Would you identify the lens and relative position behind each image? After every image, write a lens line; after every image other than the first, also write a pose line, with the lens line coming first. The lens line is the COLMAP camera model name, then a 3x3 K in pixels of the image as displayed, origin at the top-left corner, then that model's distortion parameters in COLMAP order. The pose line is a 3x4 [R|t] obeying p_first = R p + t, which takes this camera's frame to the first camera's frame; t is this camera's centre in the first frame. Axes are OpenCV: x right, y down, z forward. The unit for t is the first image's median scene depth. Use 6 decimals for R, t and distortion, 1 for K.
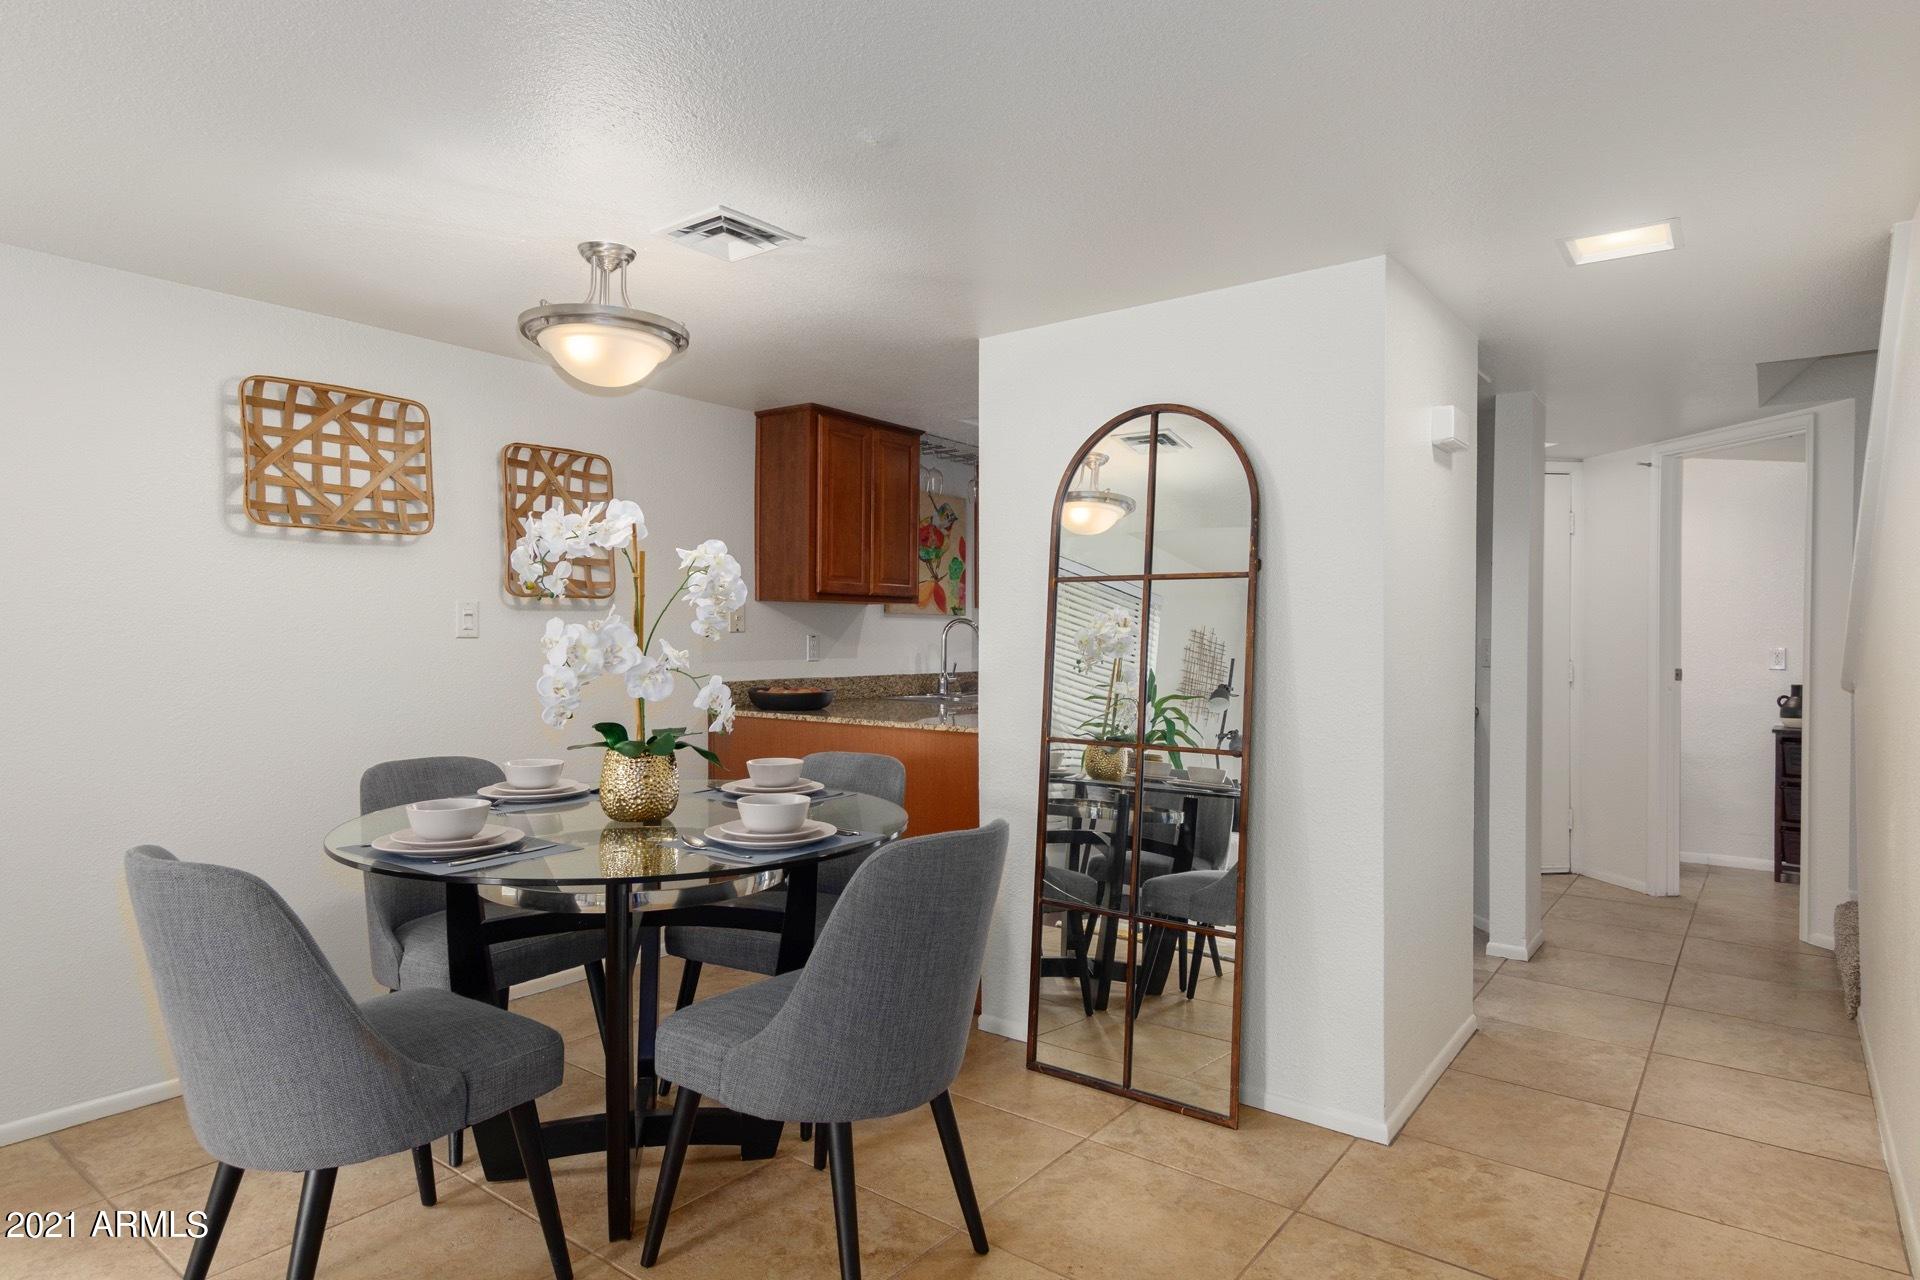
lens RADIAL K [[1073.1, 0, 951.3], [0, 1073.1, 635.7], [0, 0, 1]] dist [0.021983, -0.000745]
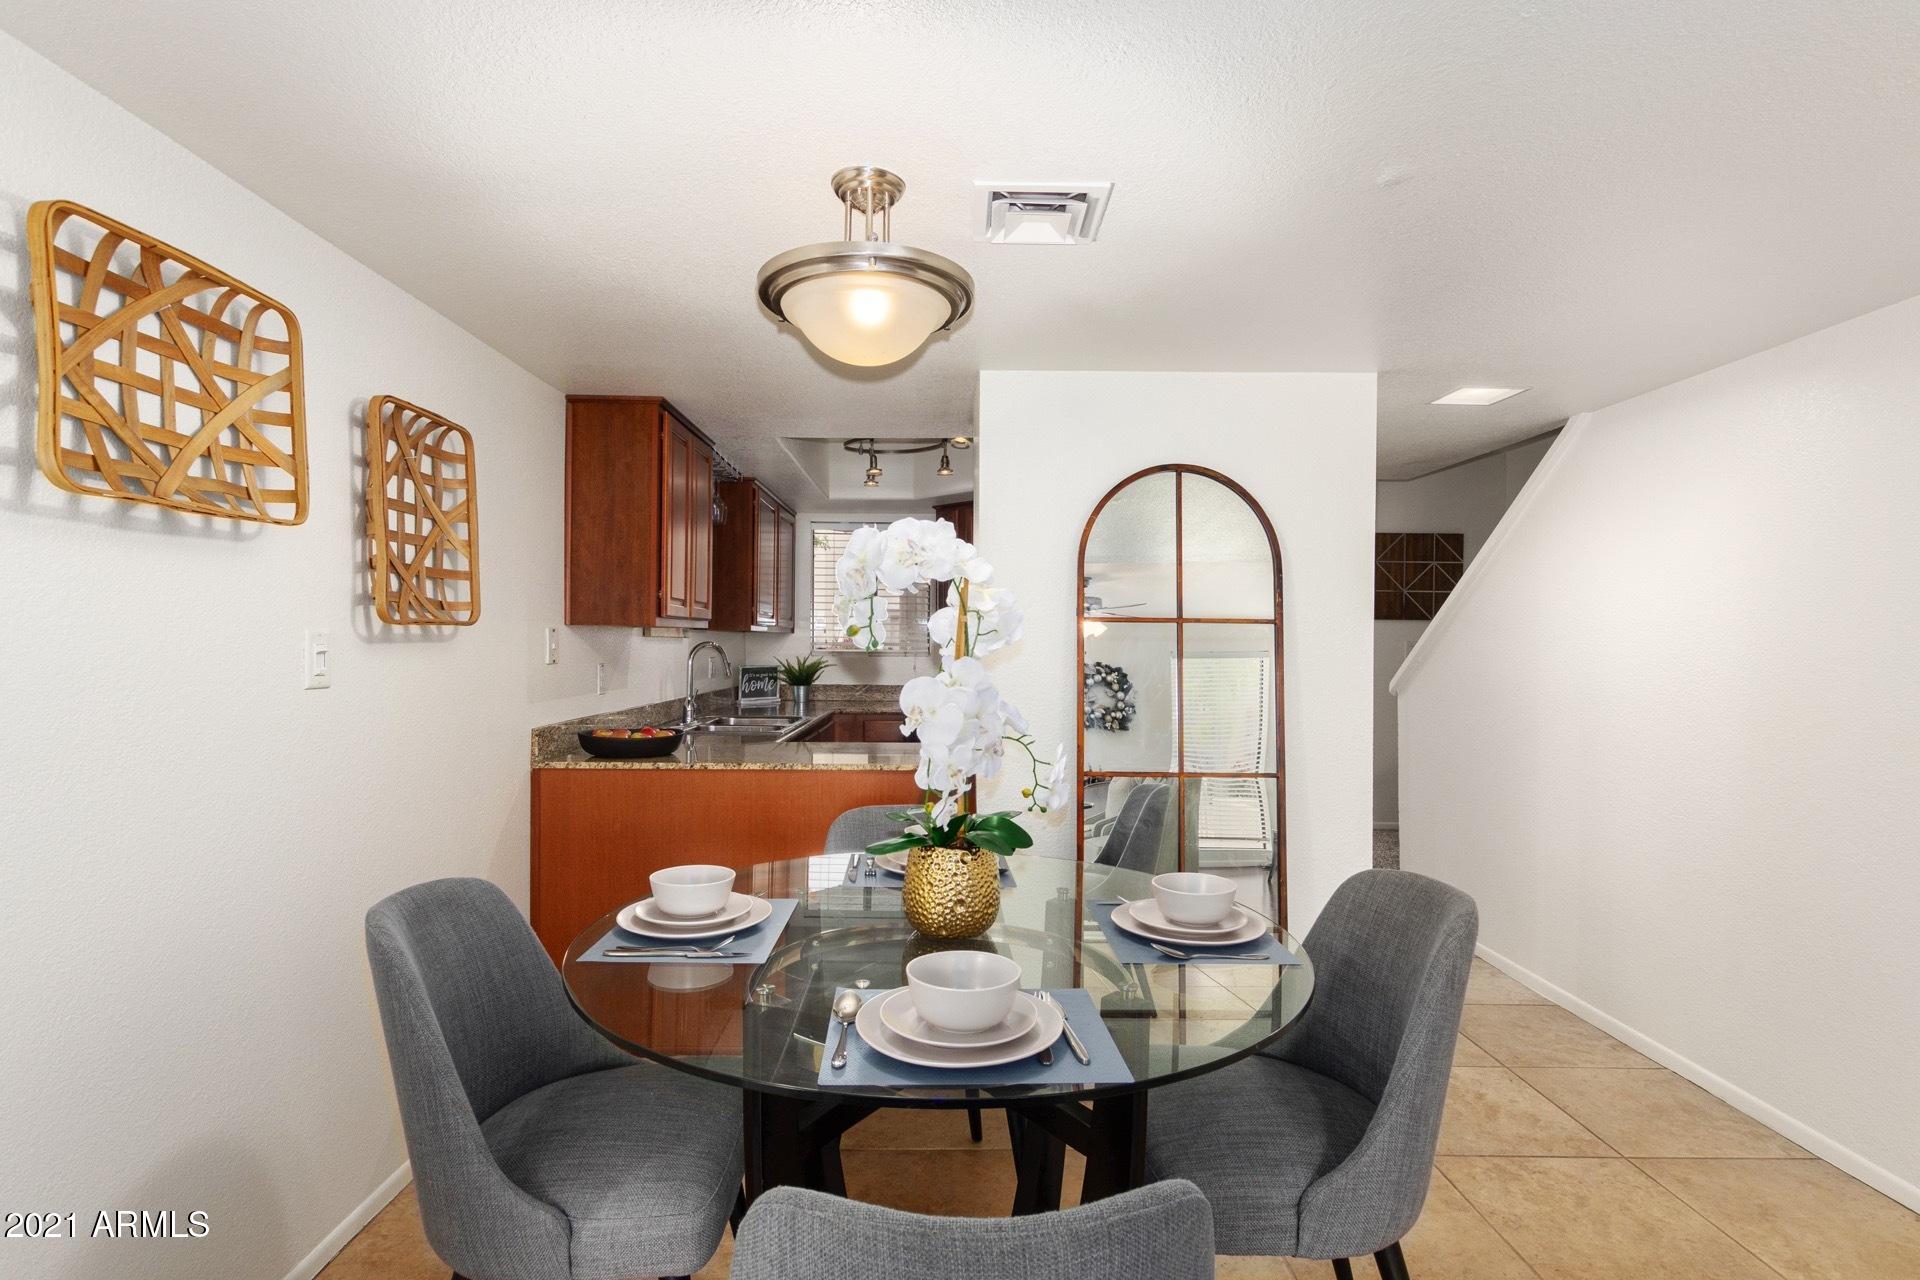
lens RADIAL K [[924.9, 0, 955.9], [0, 924.9, 642.9], [0, 0, 1]] dist [0.022809, -0.013068]
pose [[0.790905, 0.001638, 0.611936, -0.531706], [-0.003515, 0.999992, 0.001866, -0.029858], [-0.611929, -0.003627, 0.790905, 0.359366]]
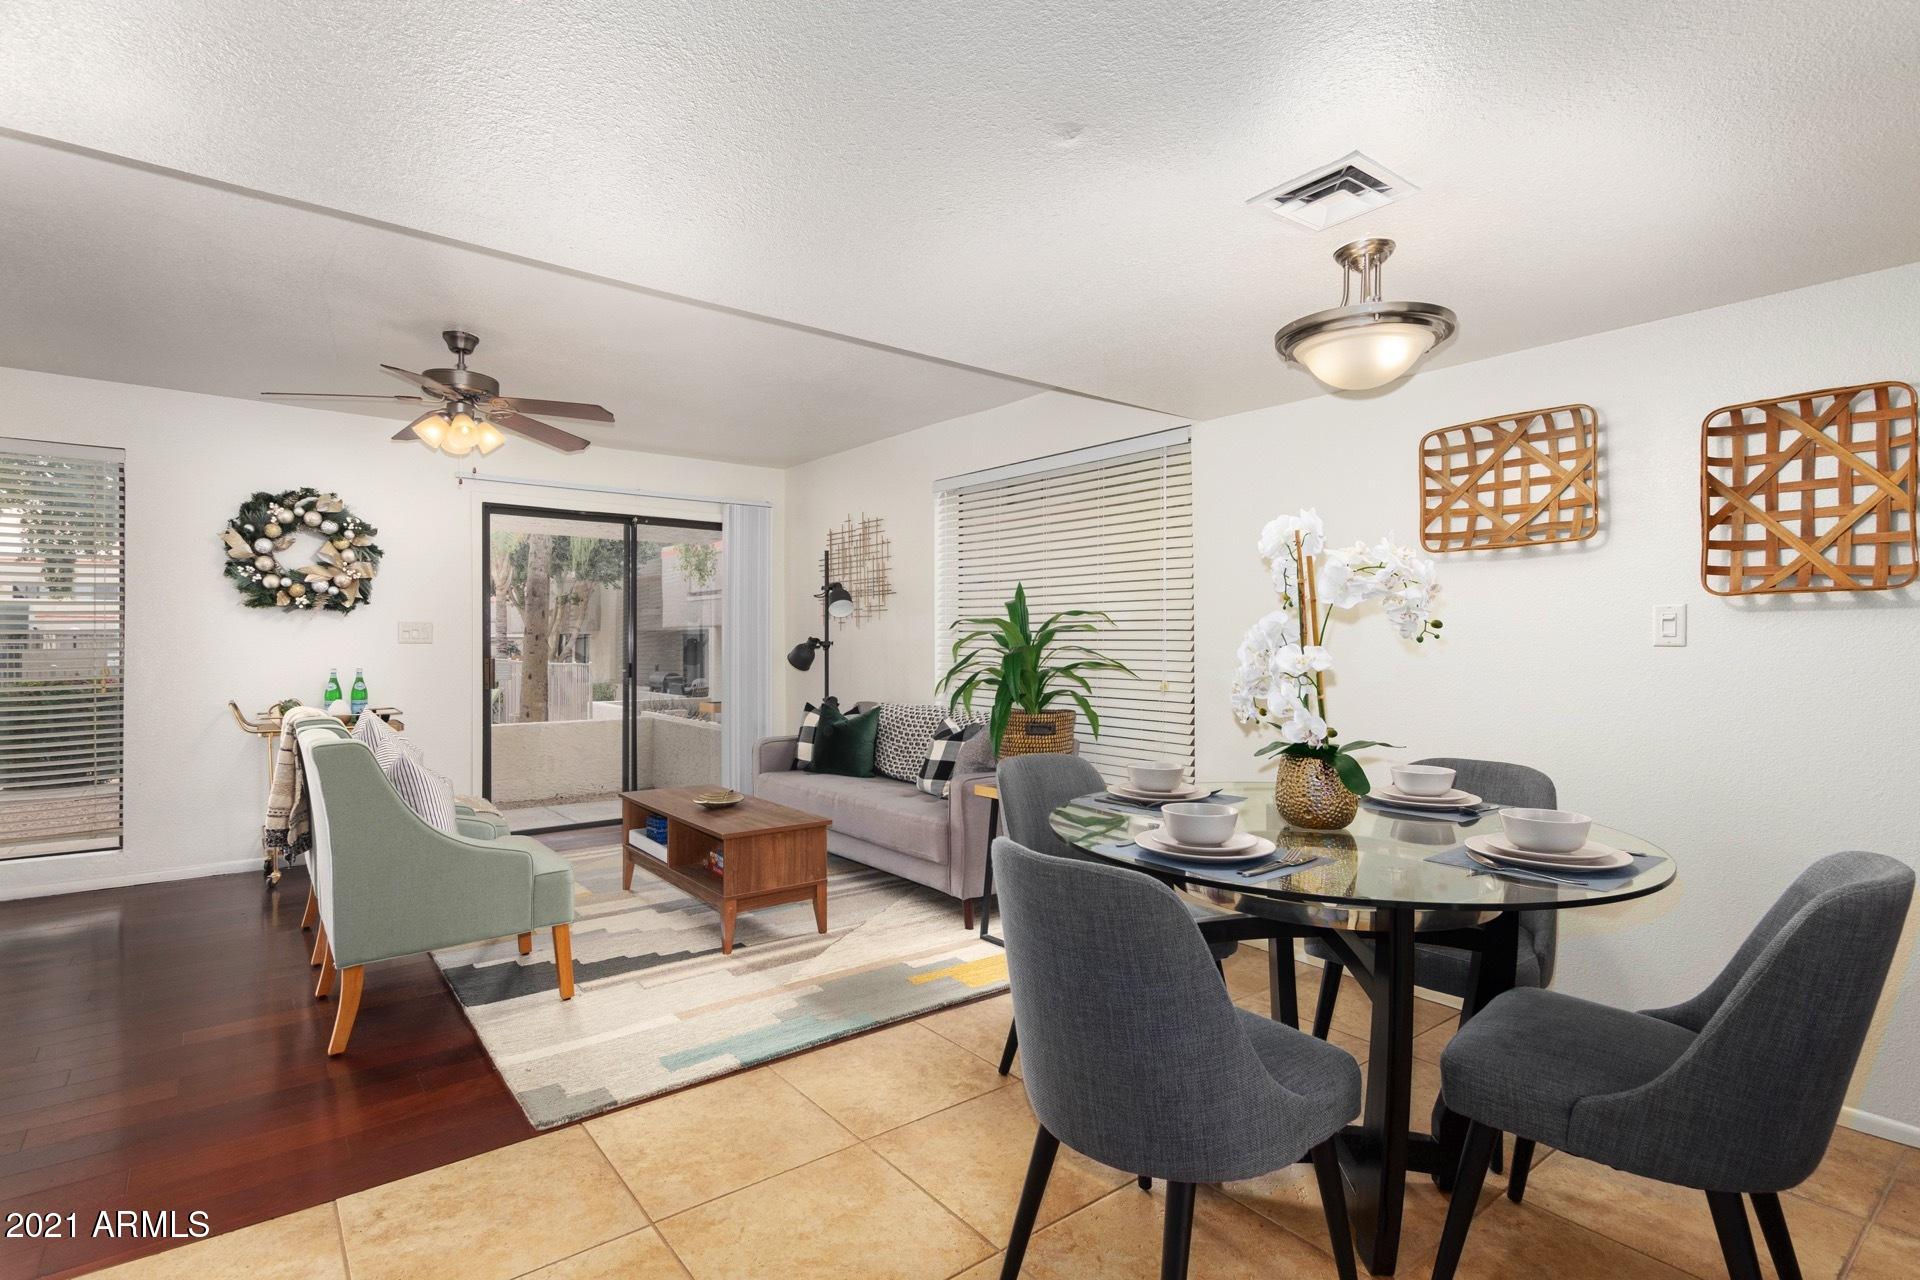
lens RADIAL K [[924.9, 0, 955.9], [0, 924.9, 642.9], [0, 0, 1]] dist [0.022809, -0.013068]
pose [[-0.252030, -0.002694, -0.967716, 0.474013], [-0.005732, 0.999983, -0.001291, 0.003814], [0.967702, 0.005221, -0.252041, 0.684882]]
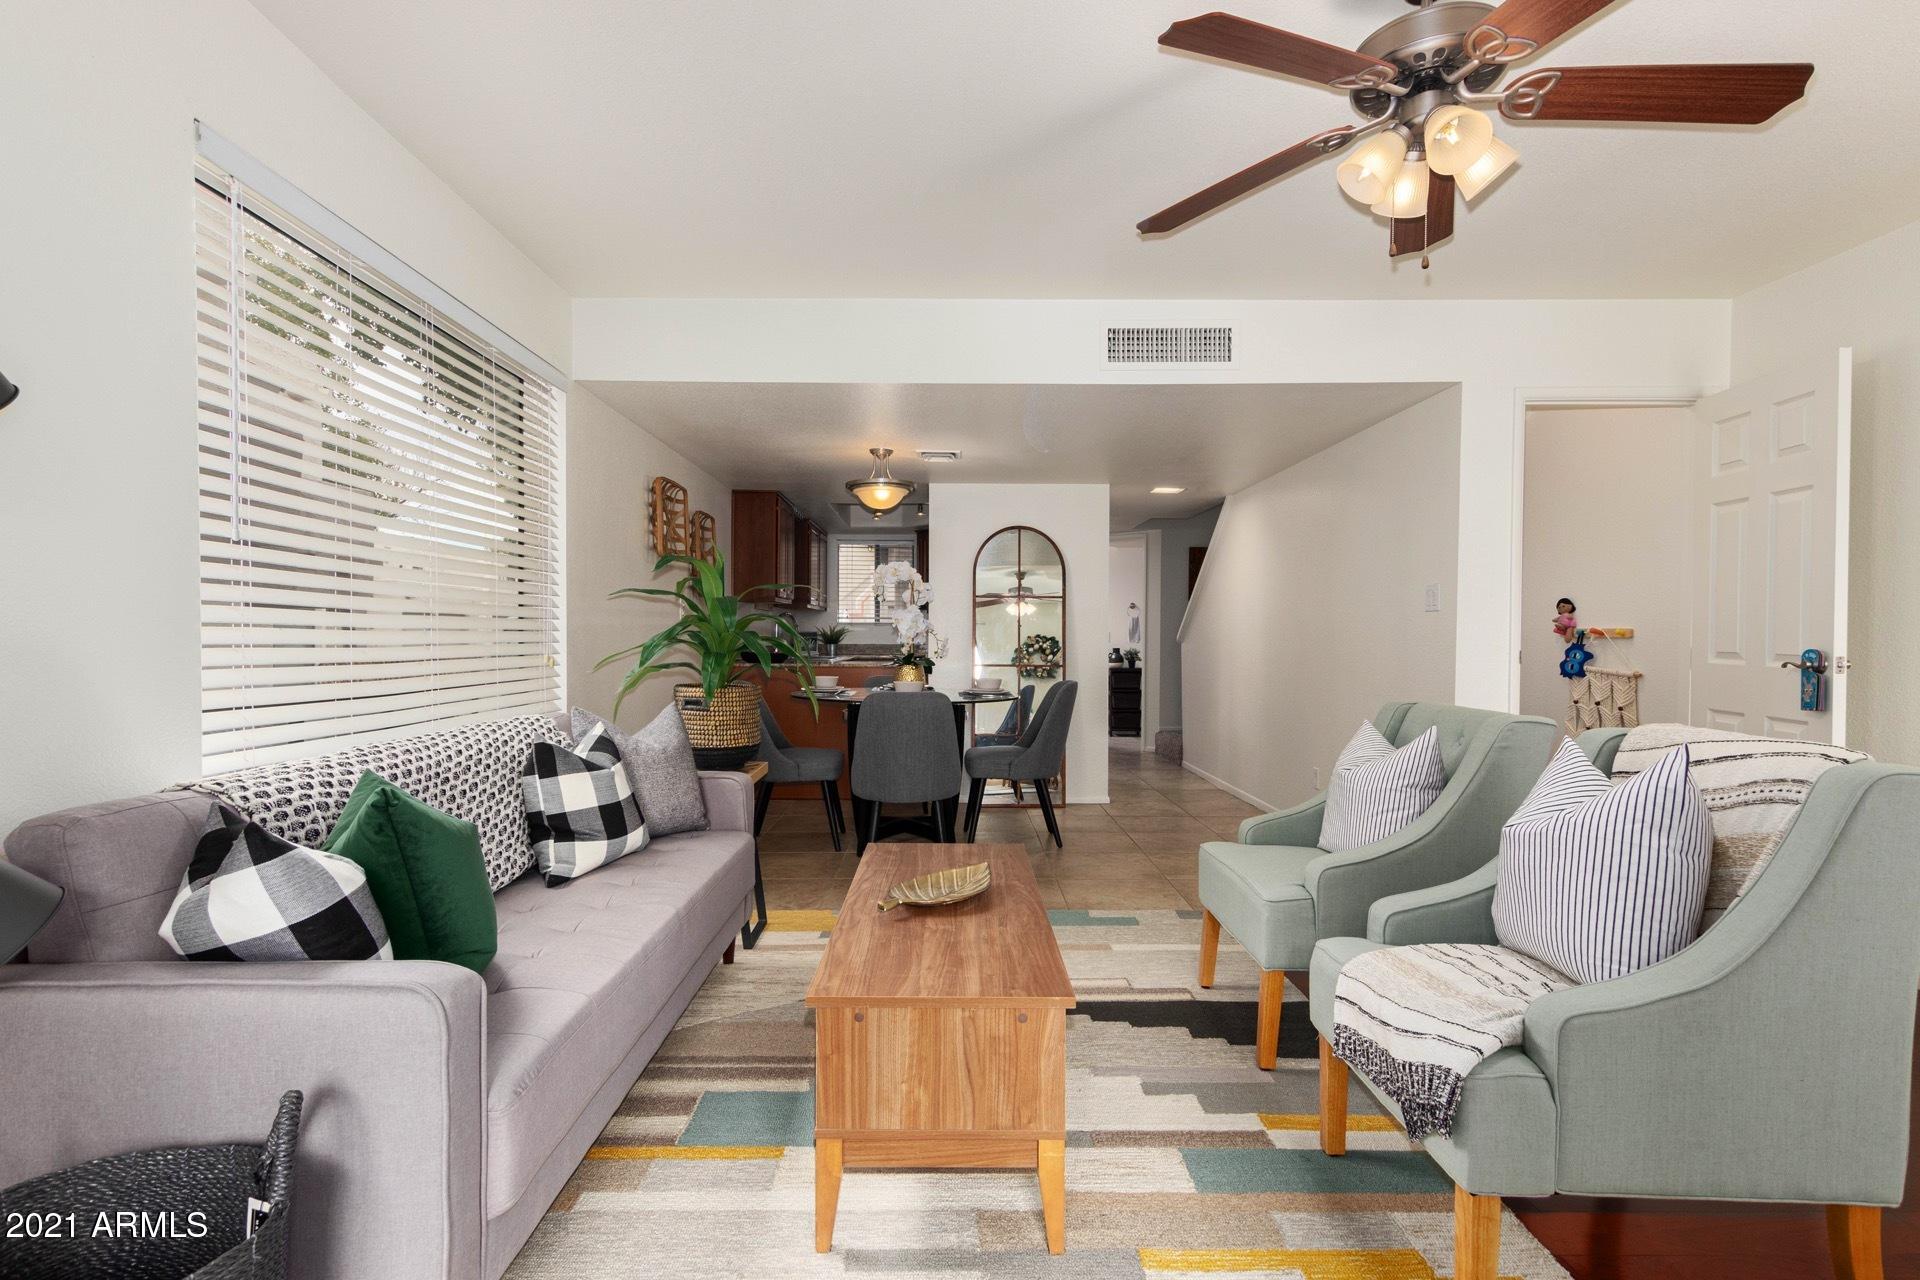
lens RADIAL K [[932.6, 0, 960.0], [0, 932.6, 640.0], [0, 0, 1]] dist [0.016788, 0.000116]
pose [[0.786588, -0.003856, 0.617466, -1.130714], [0.000146, 0.999982, 0.006058, 0.028154], [-0.617478, -0.004675, 0.786574, -0.532152]]
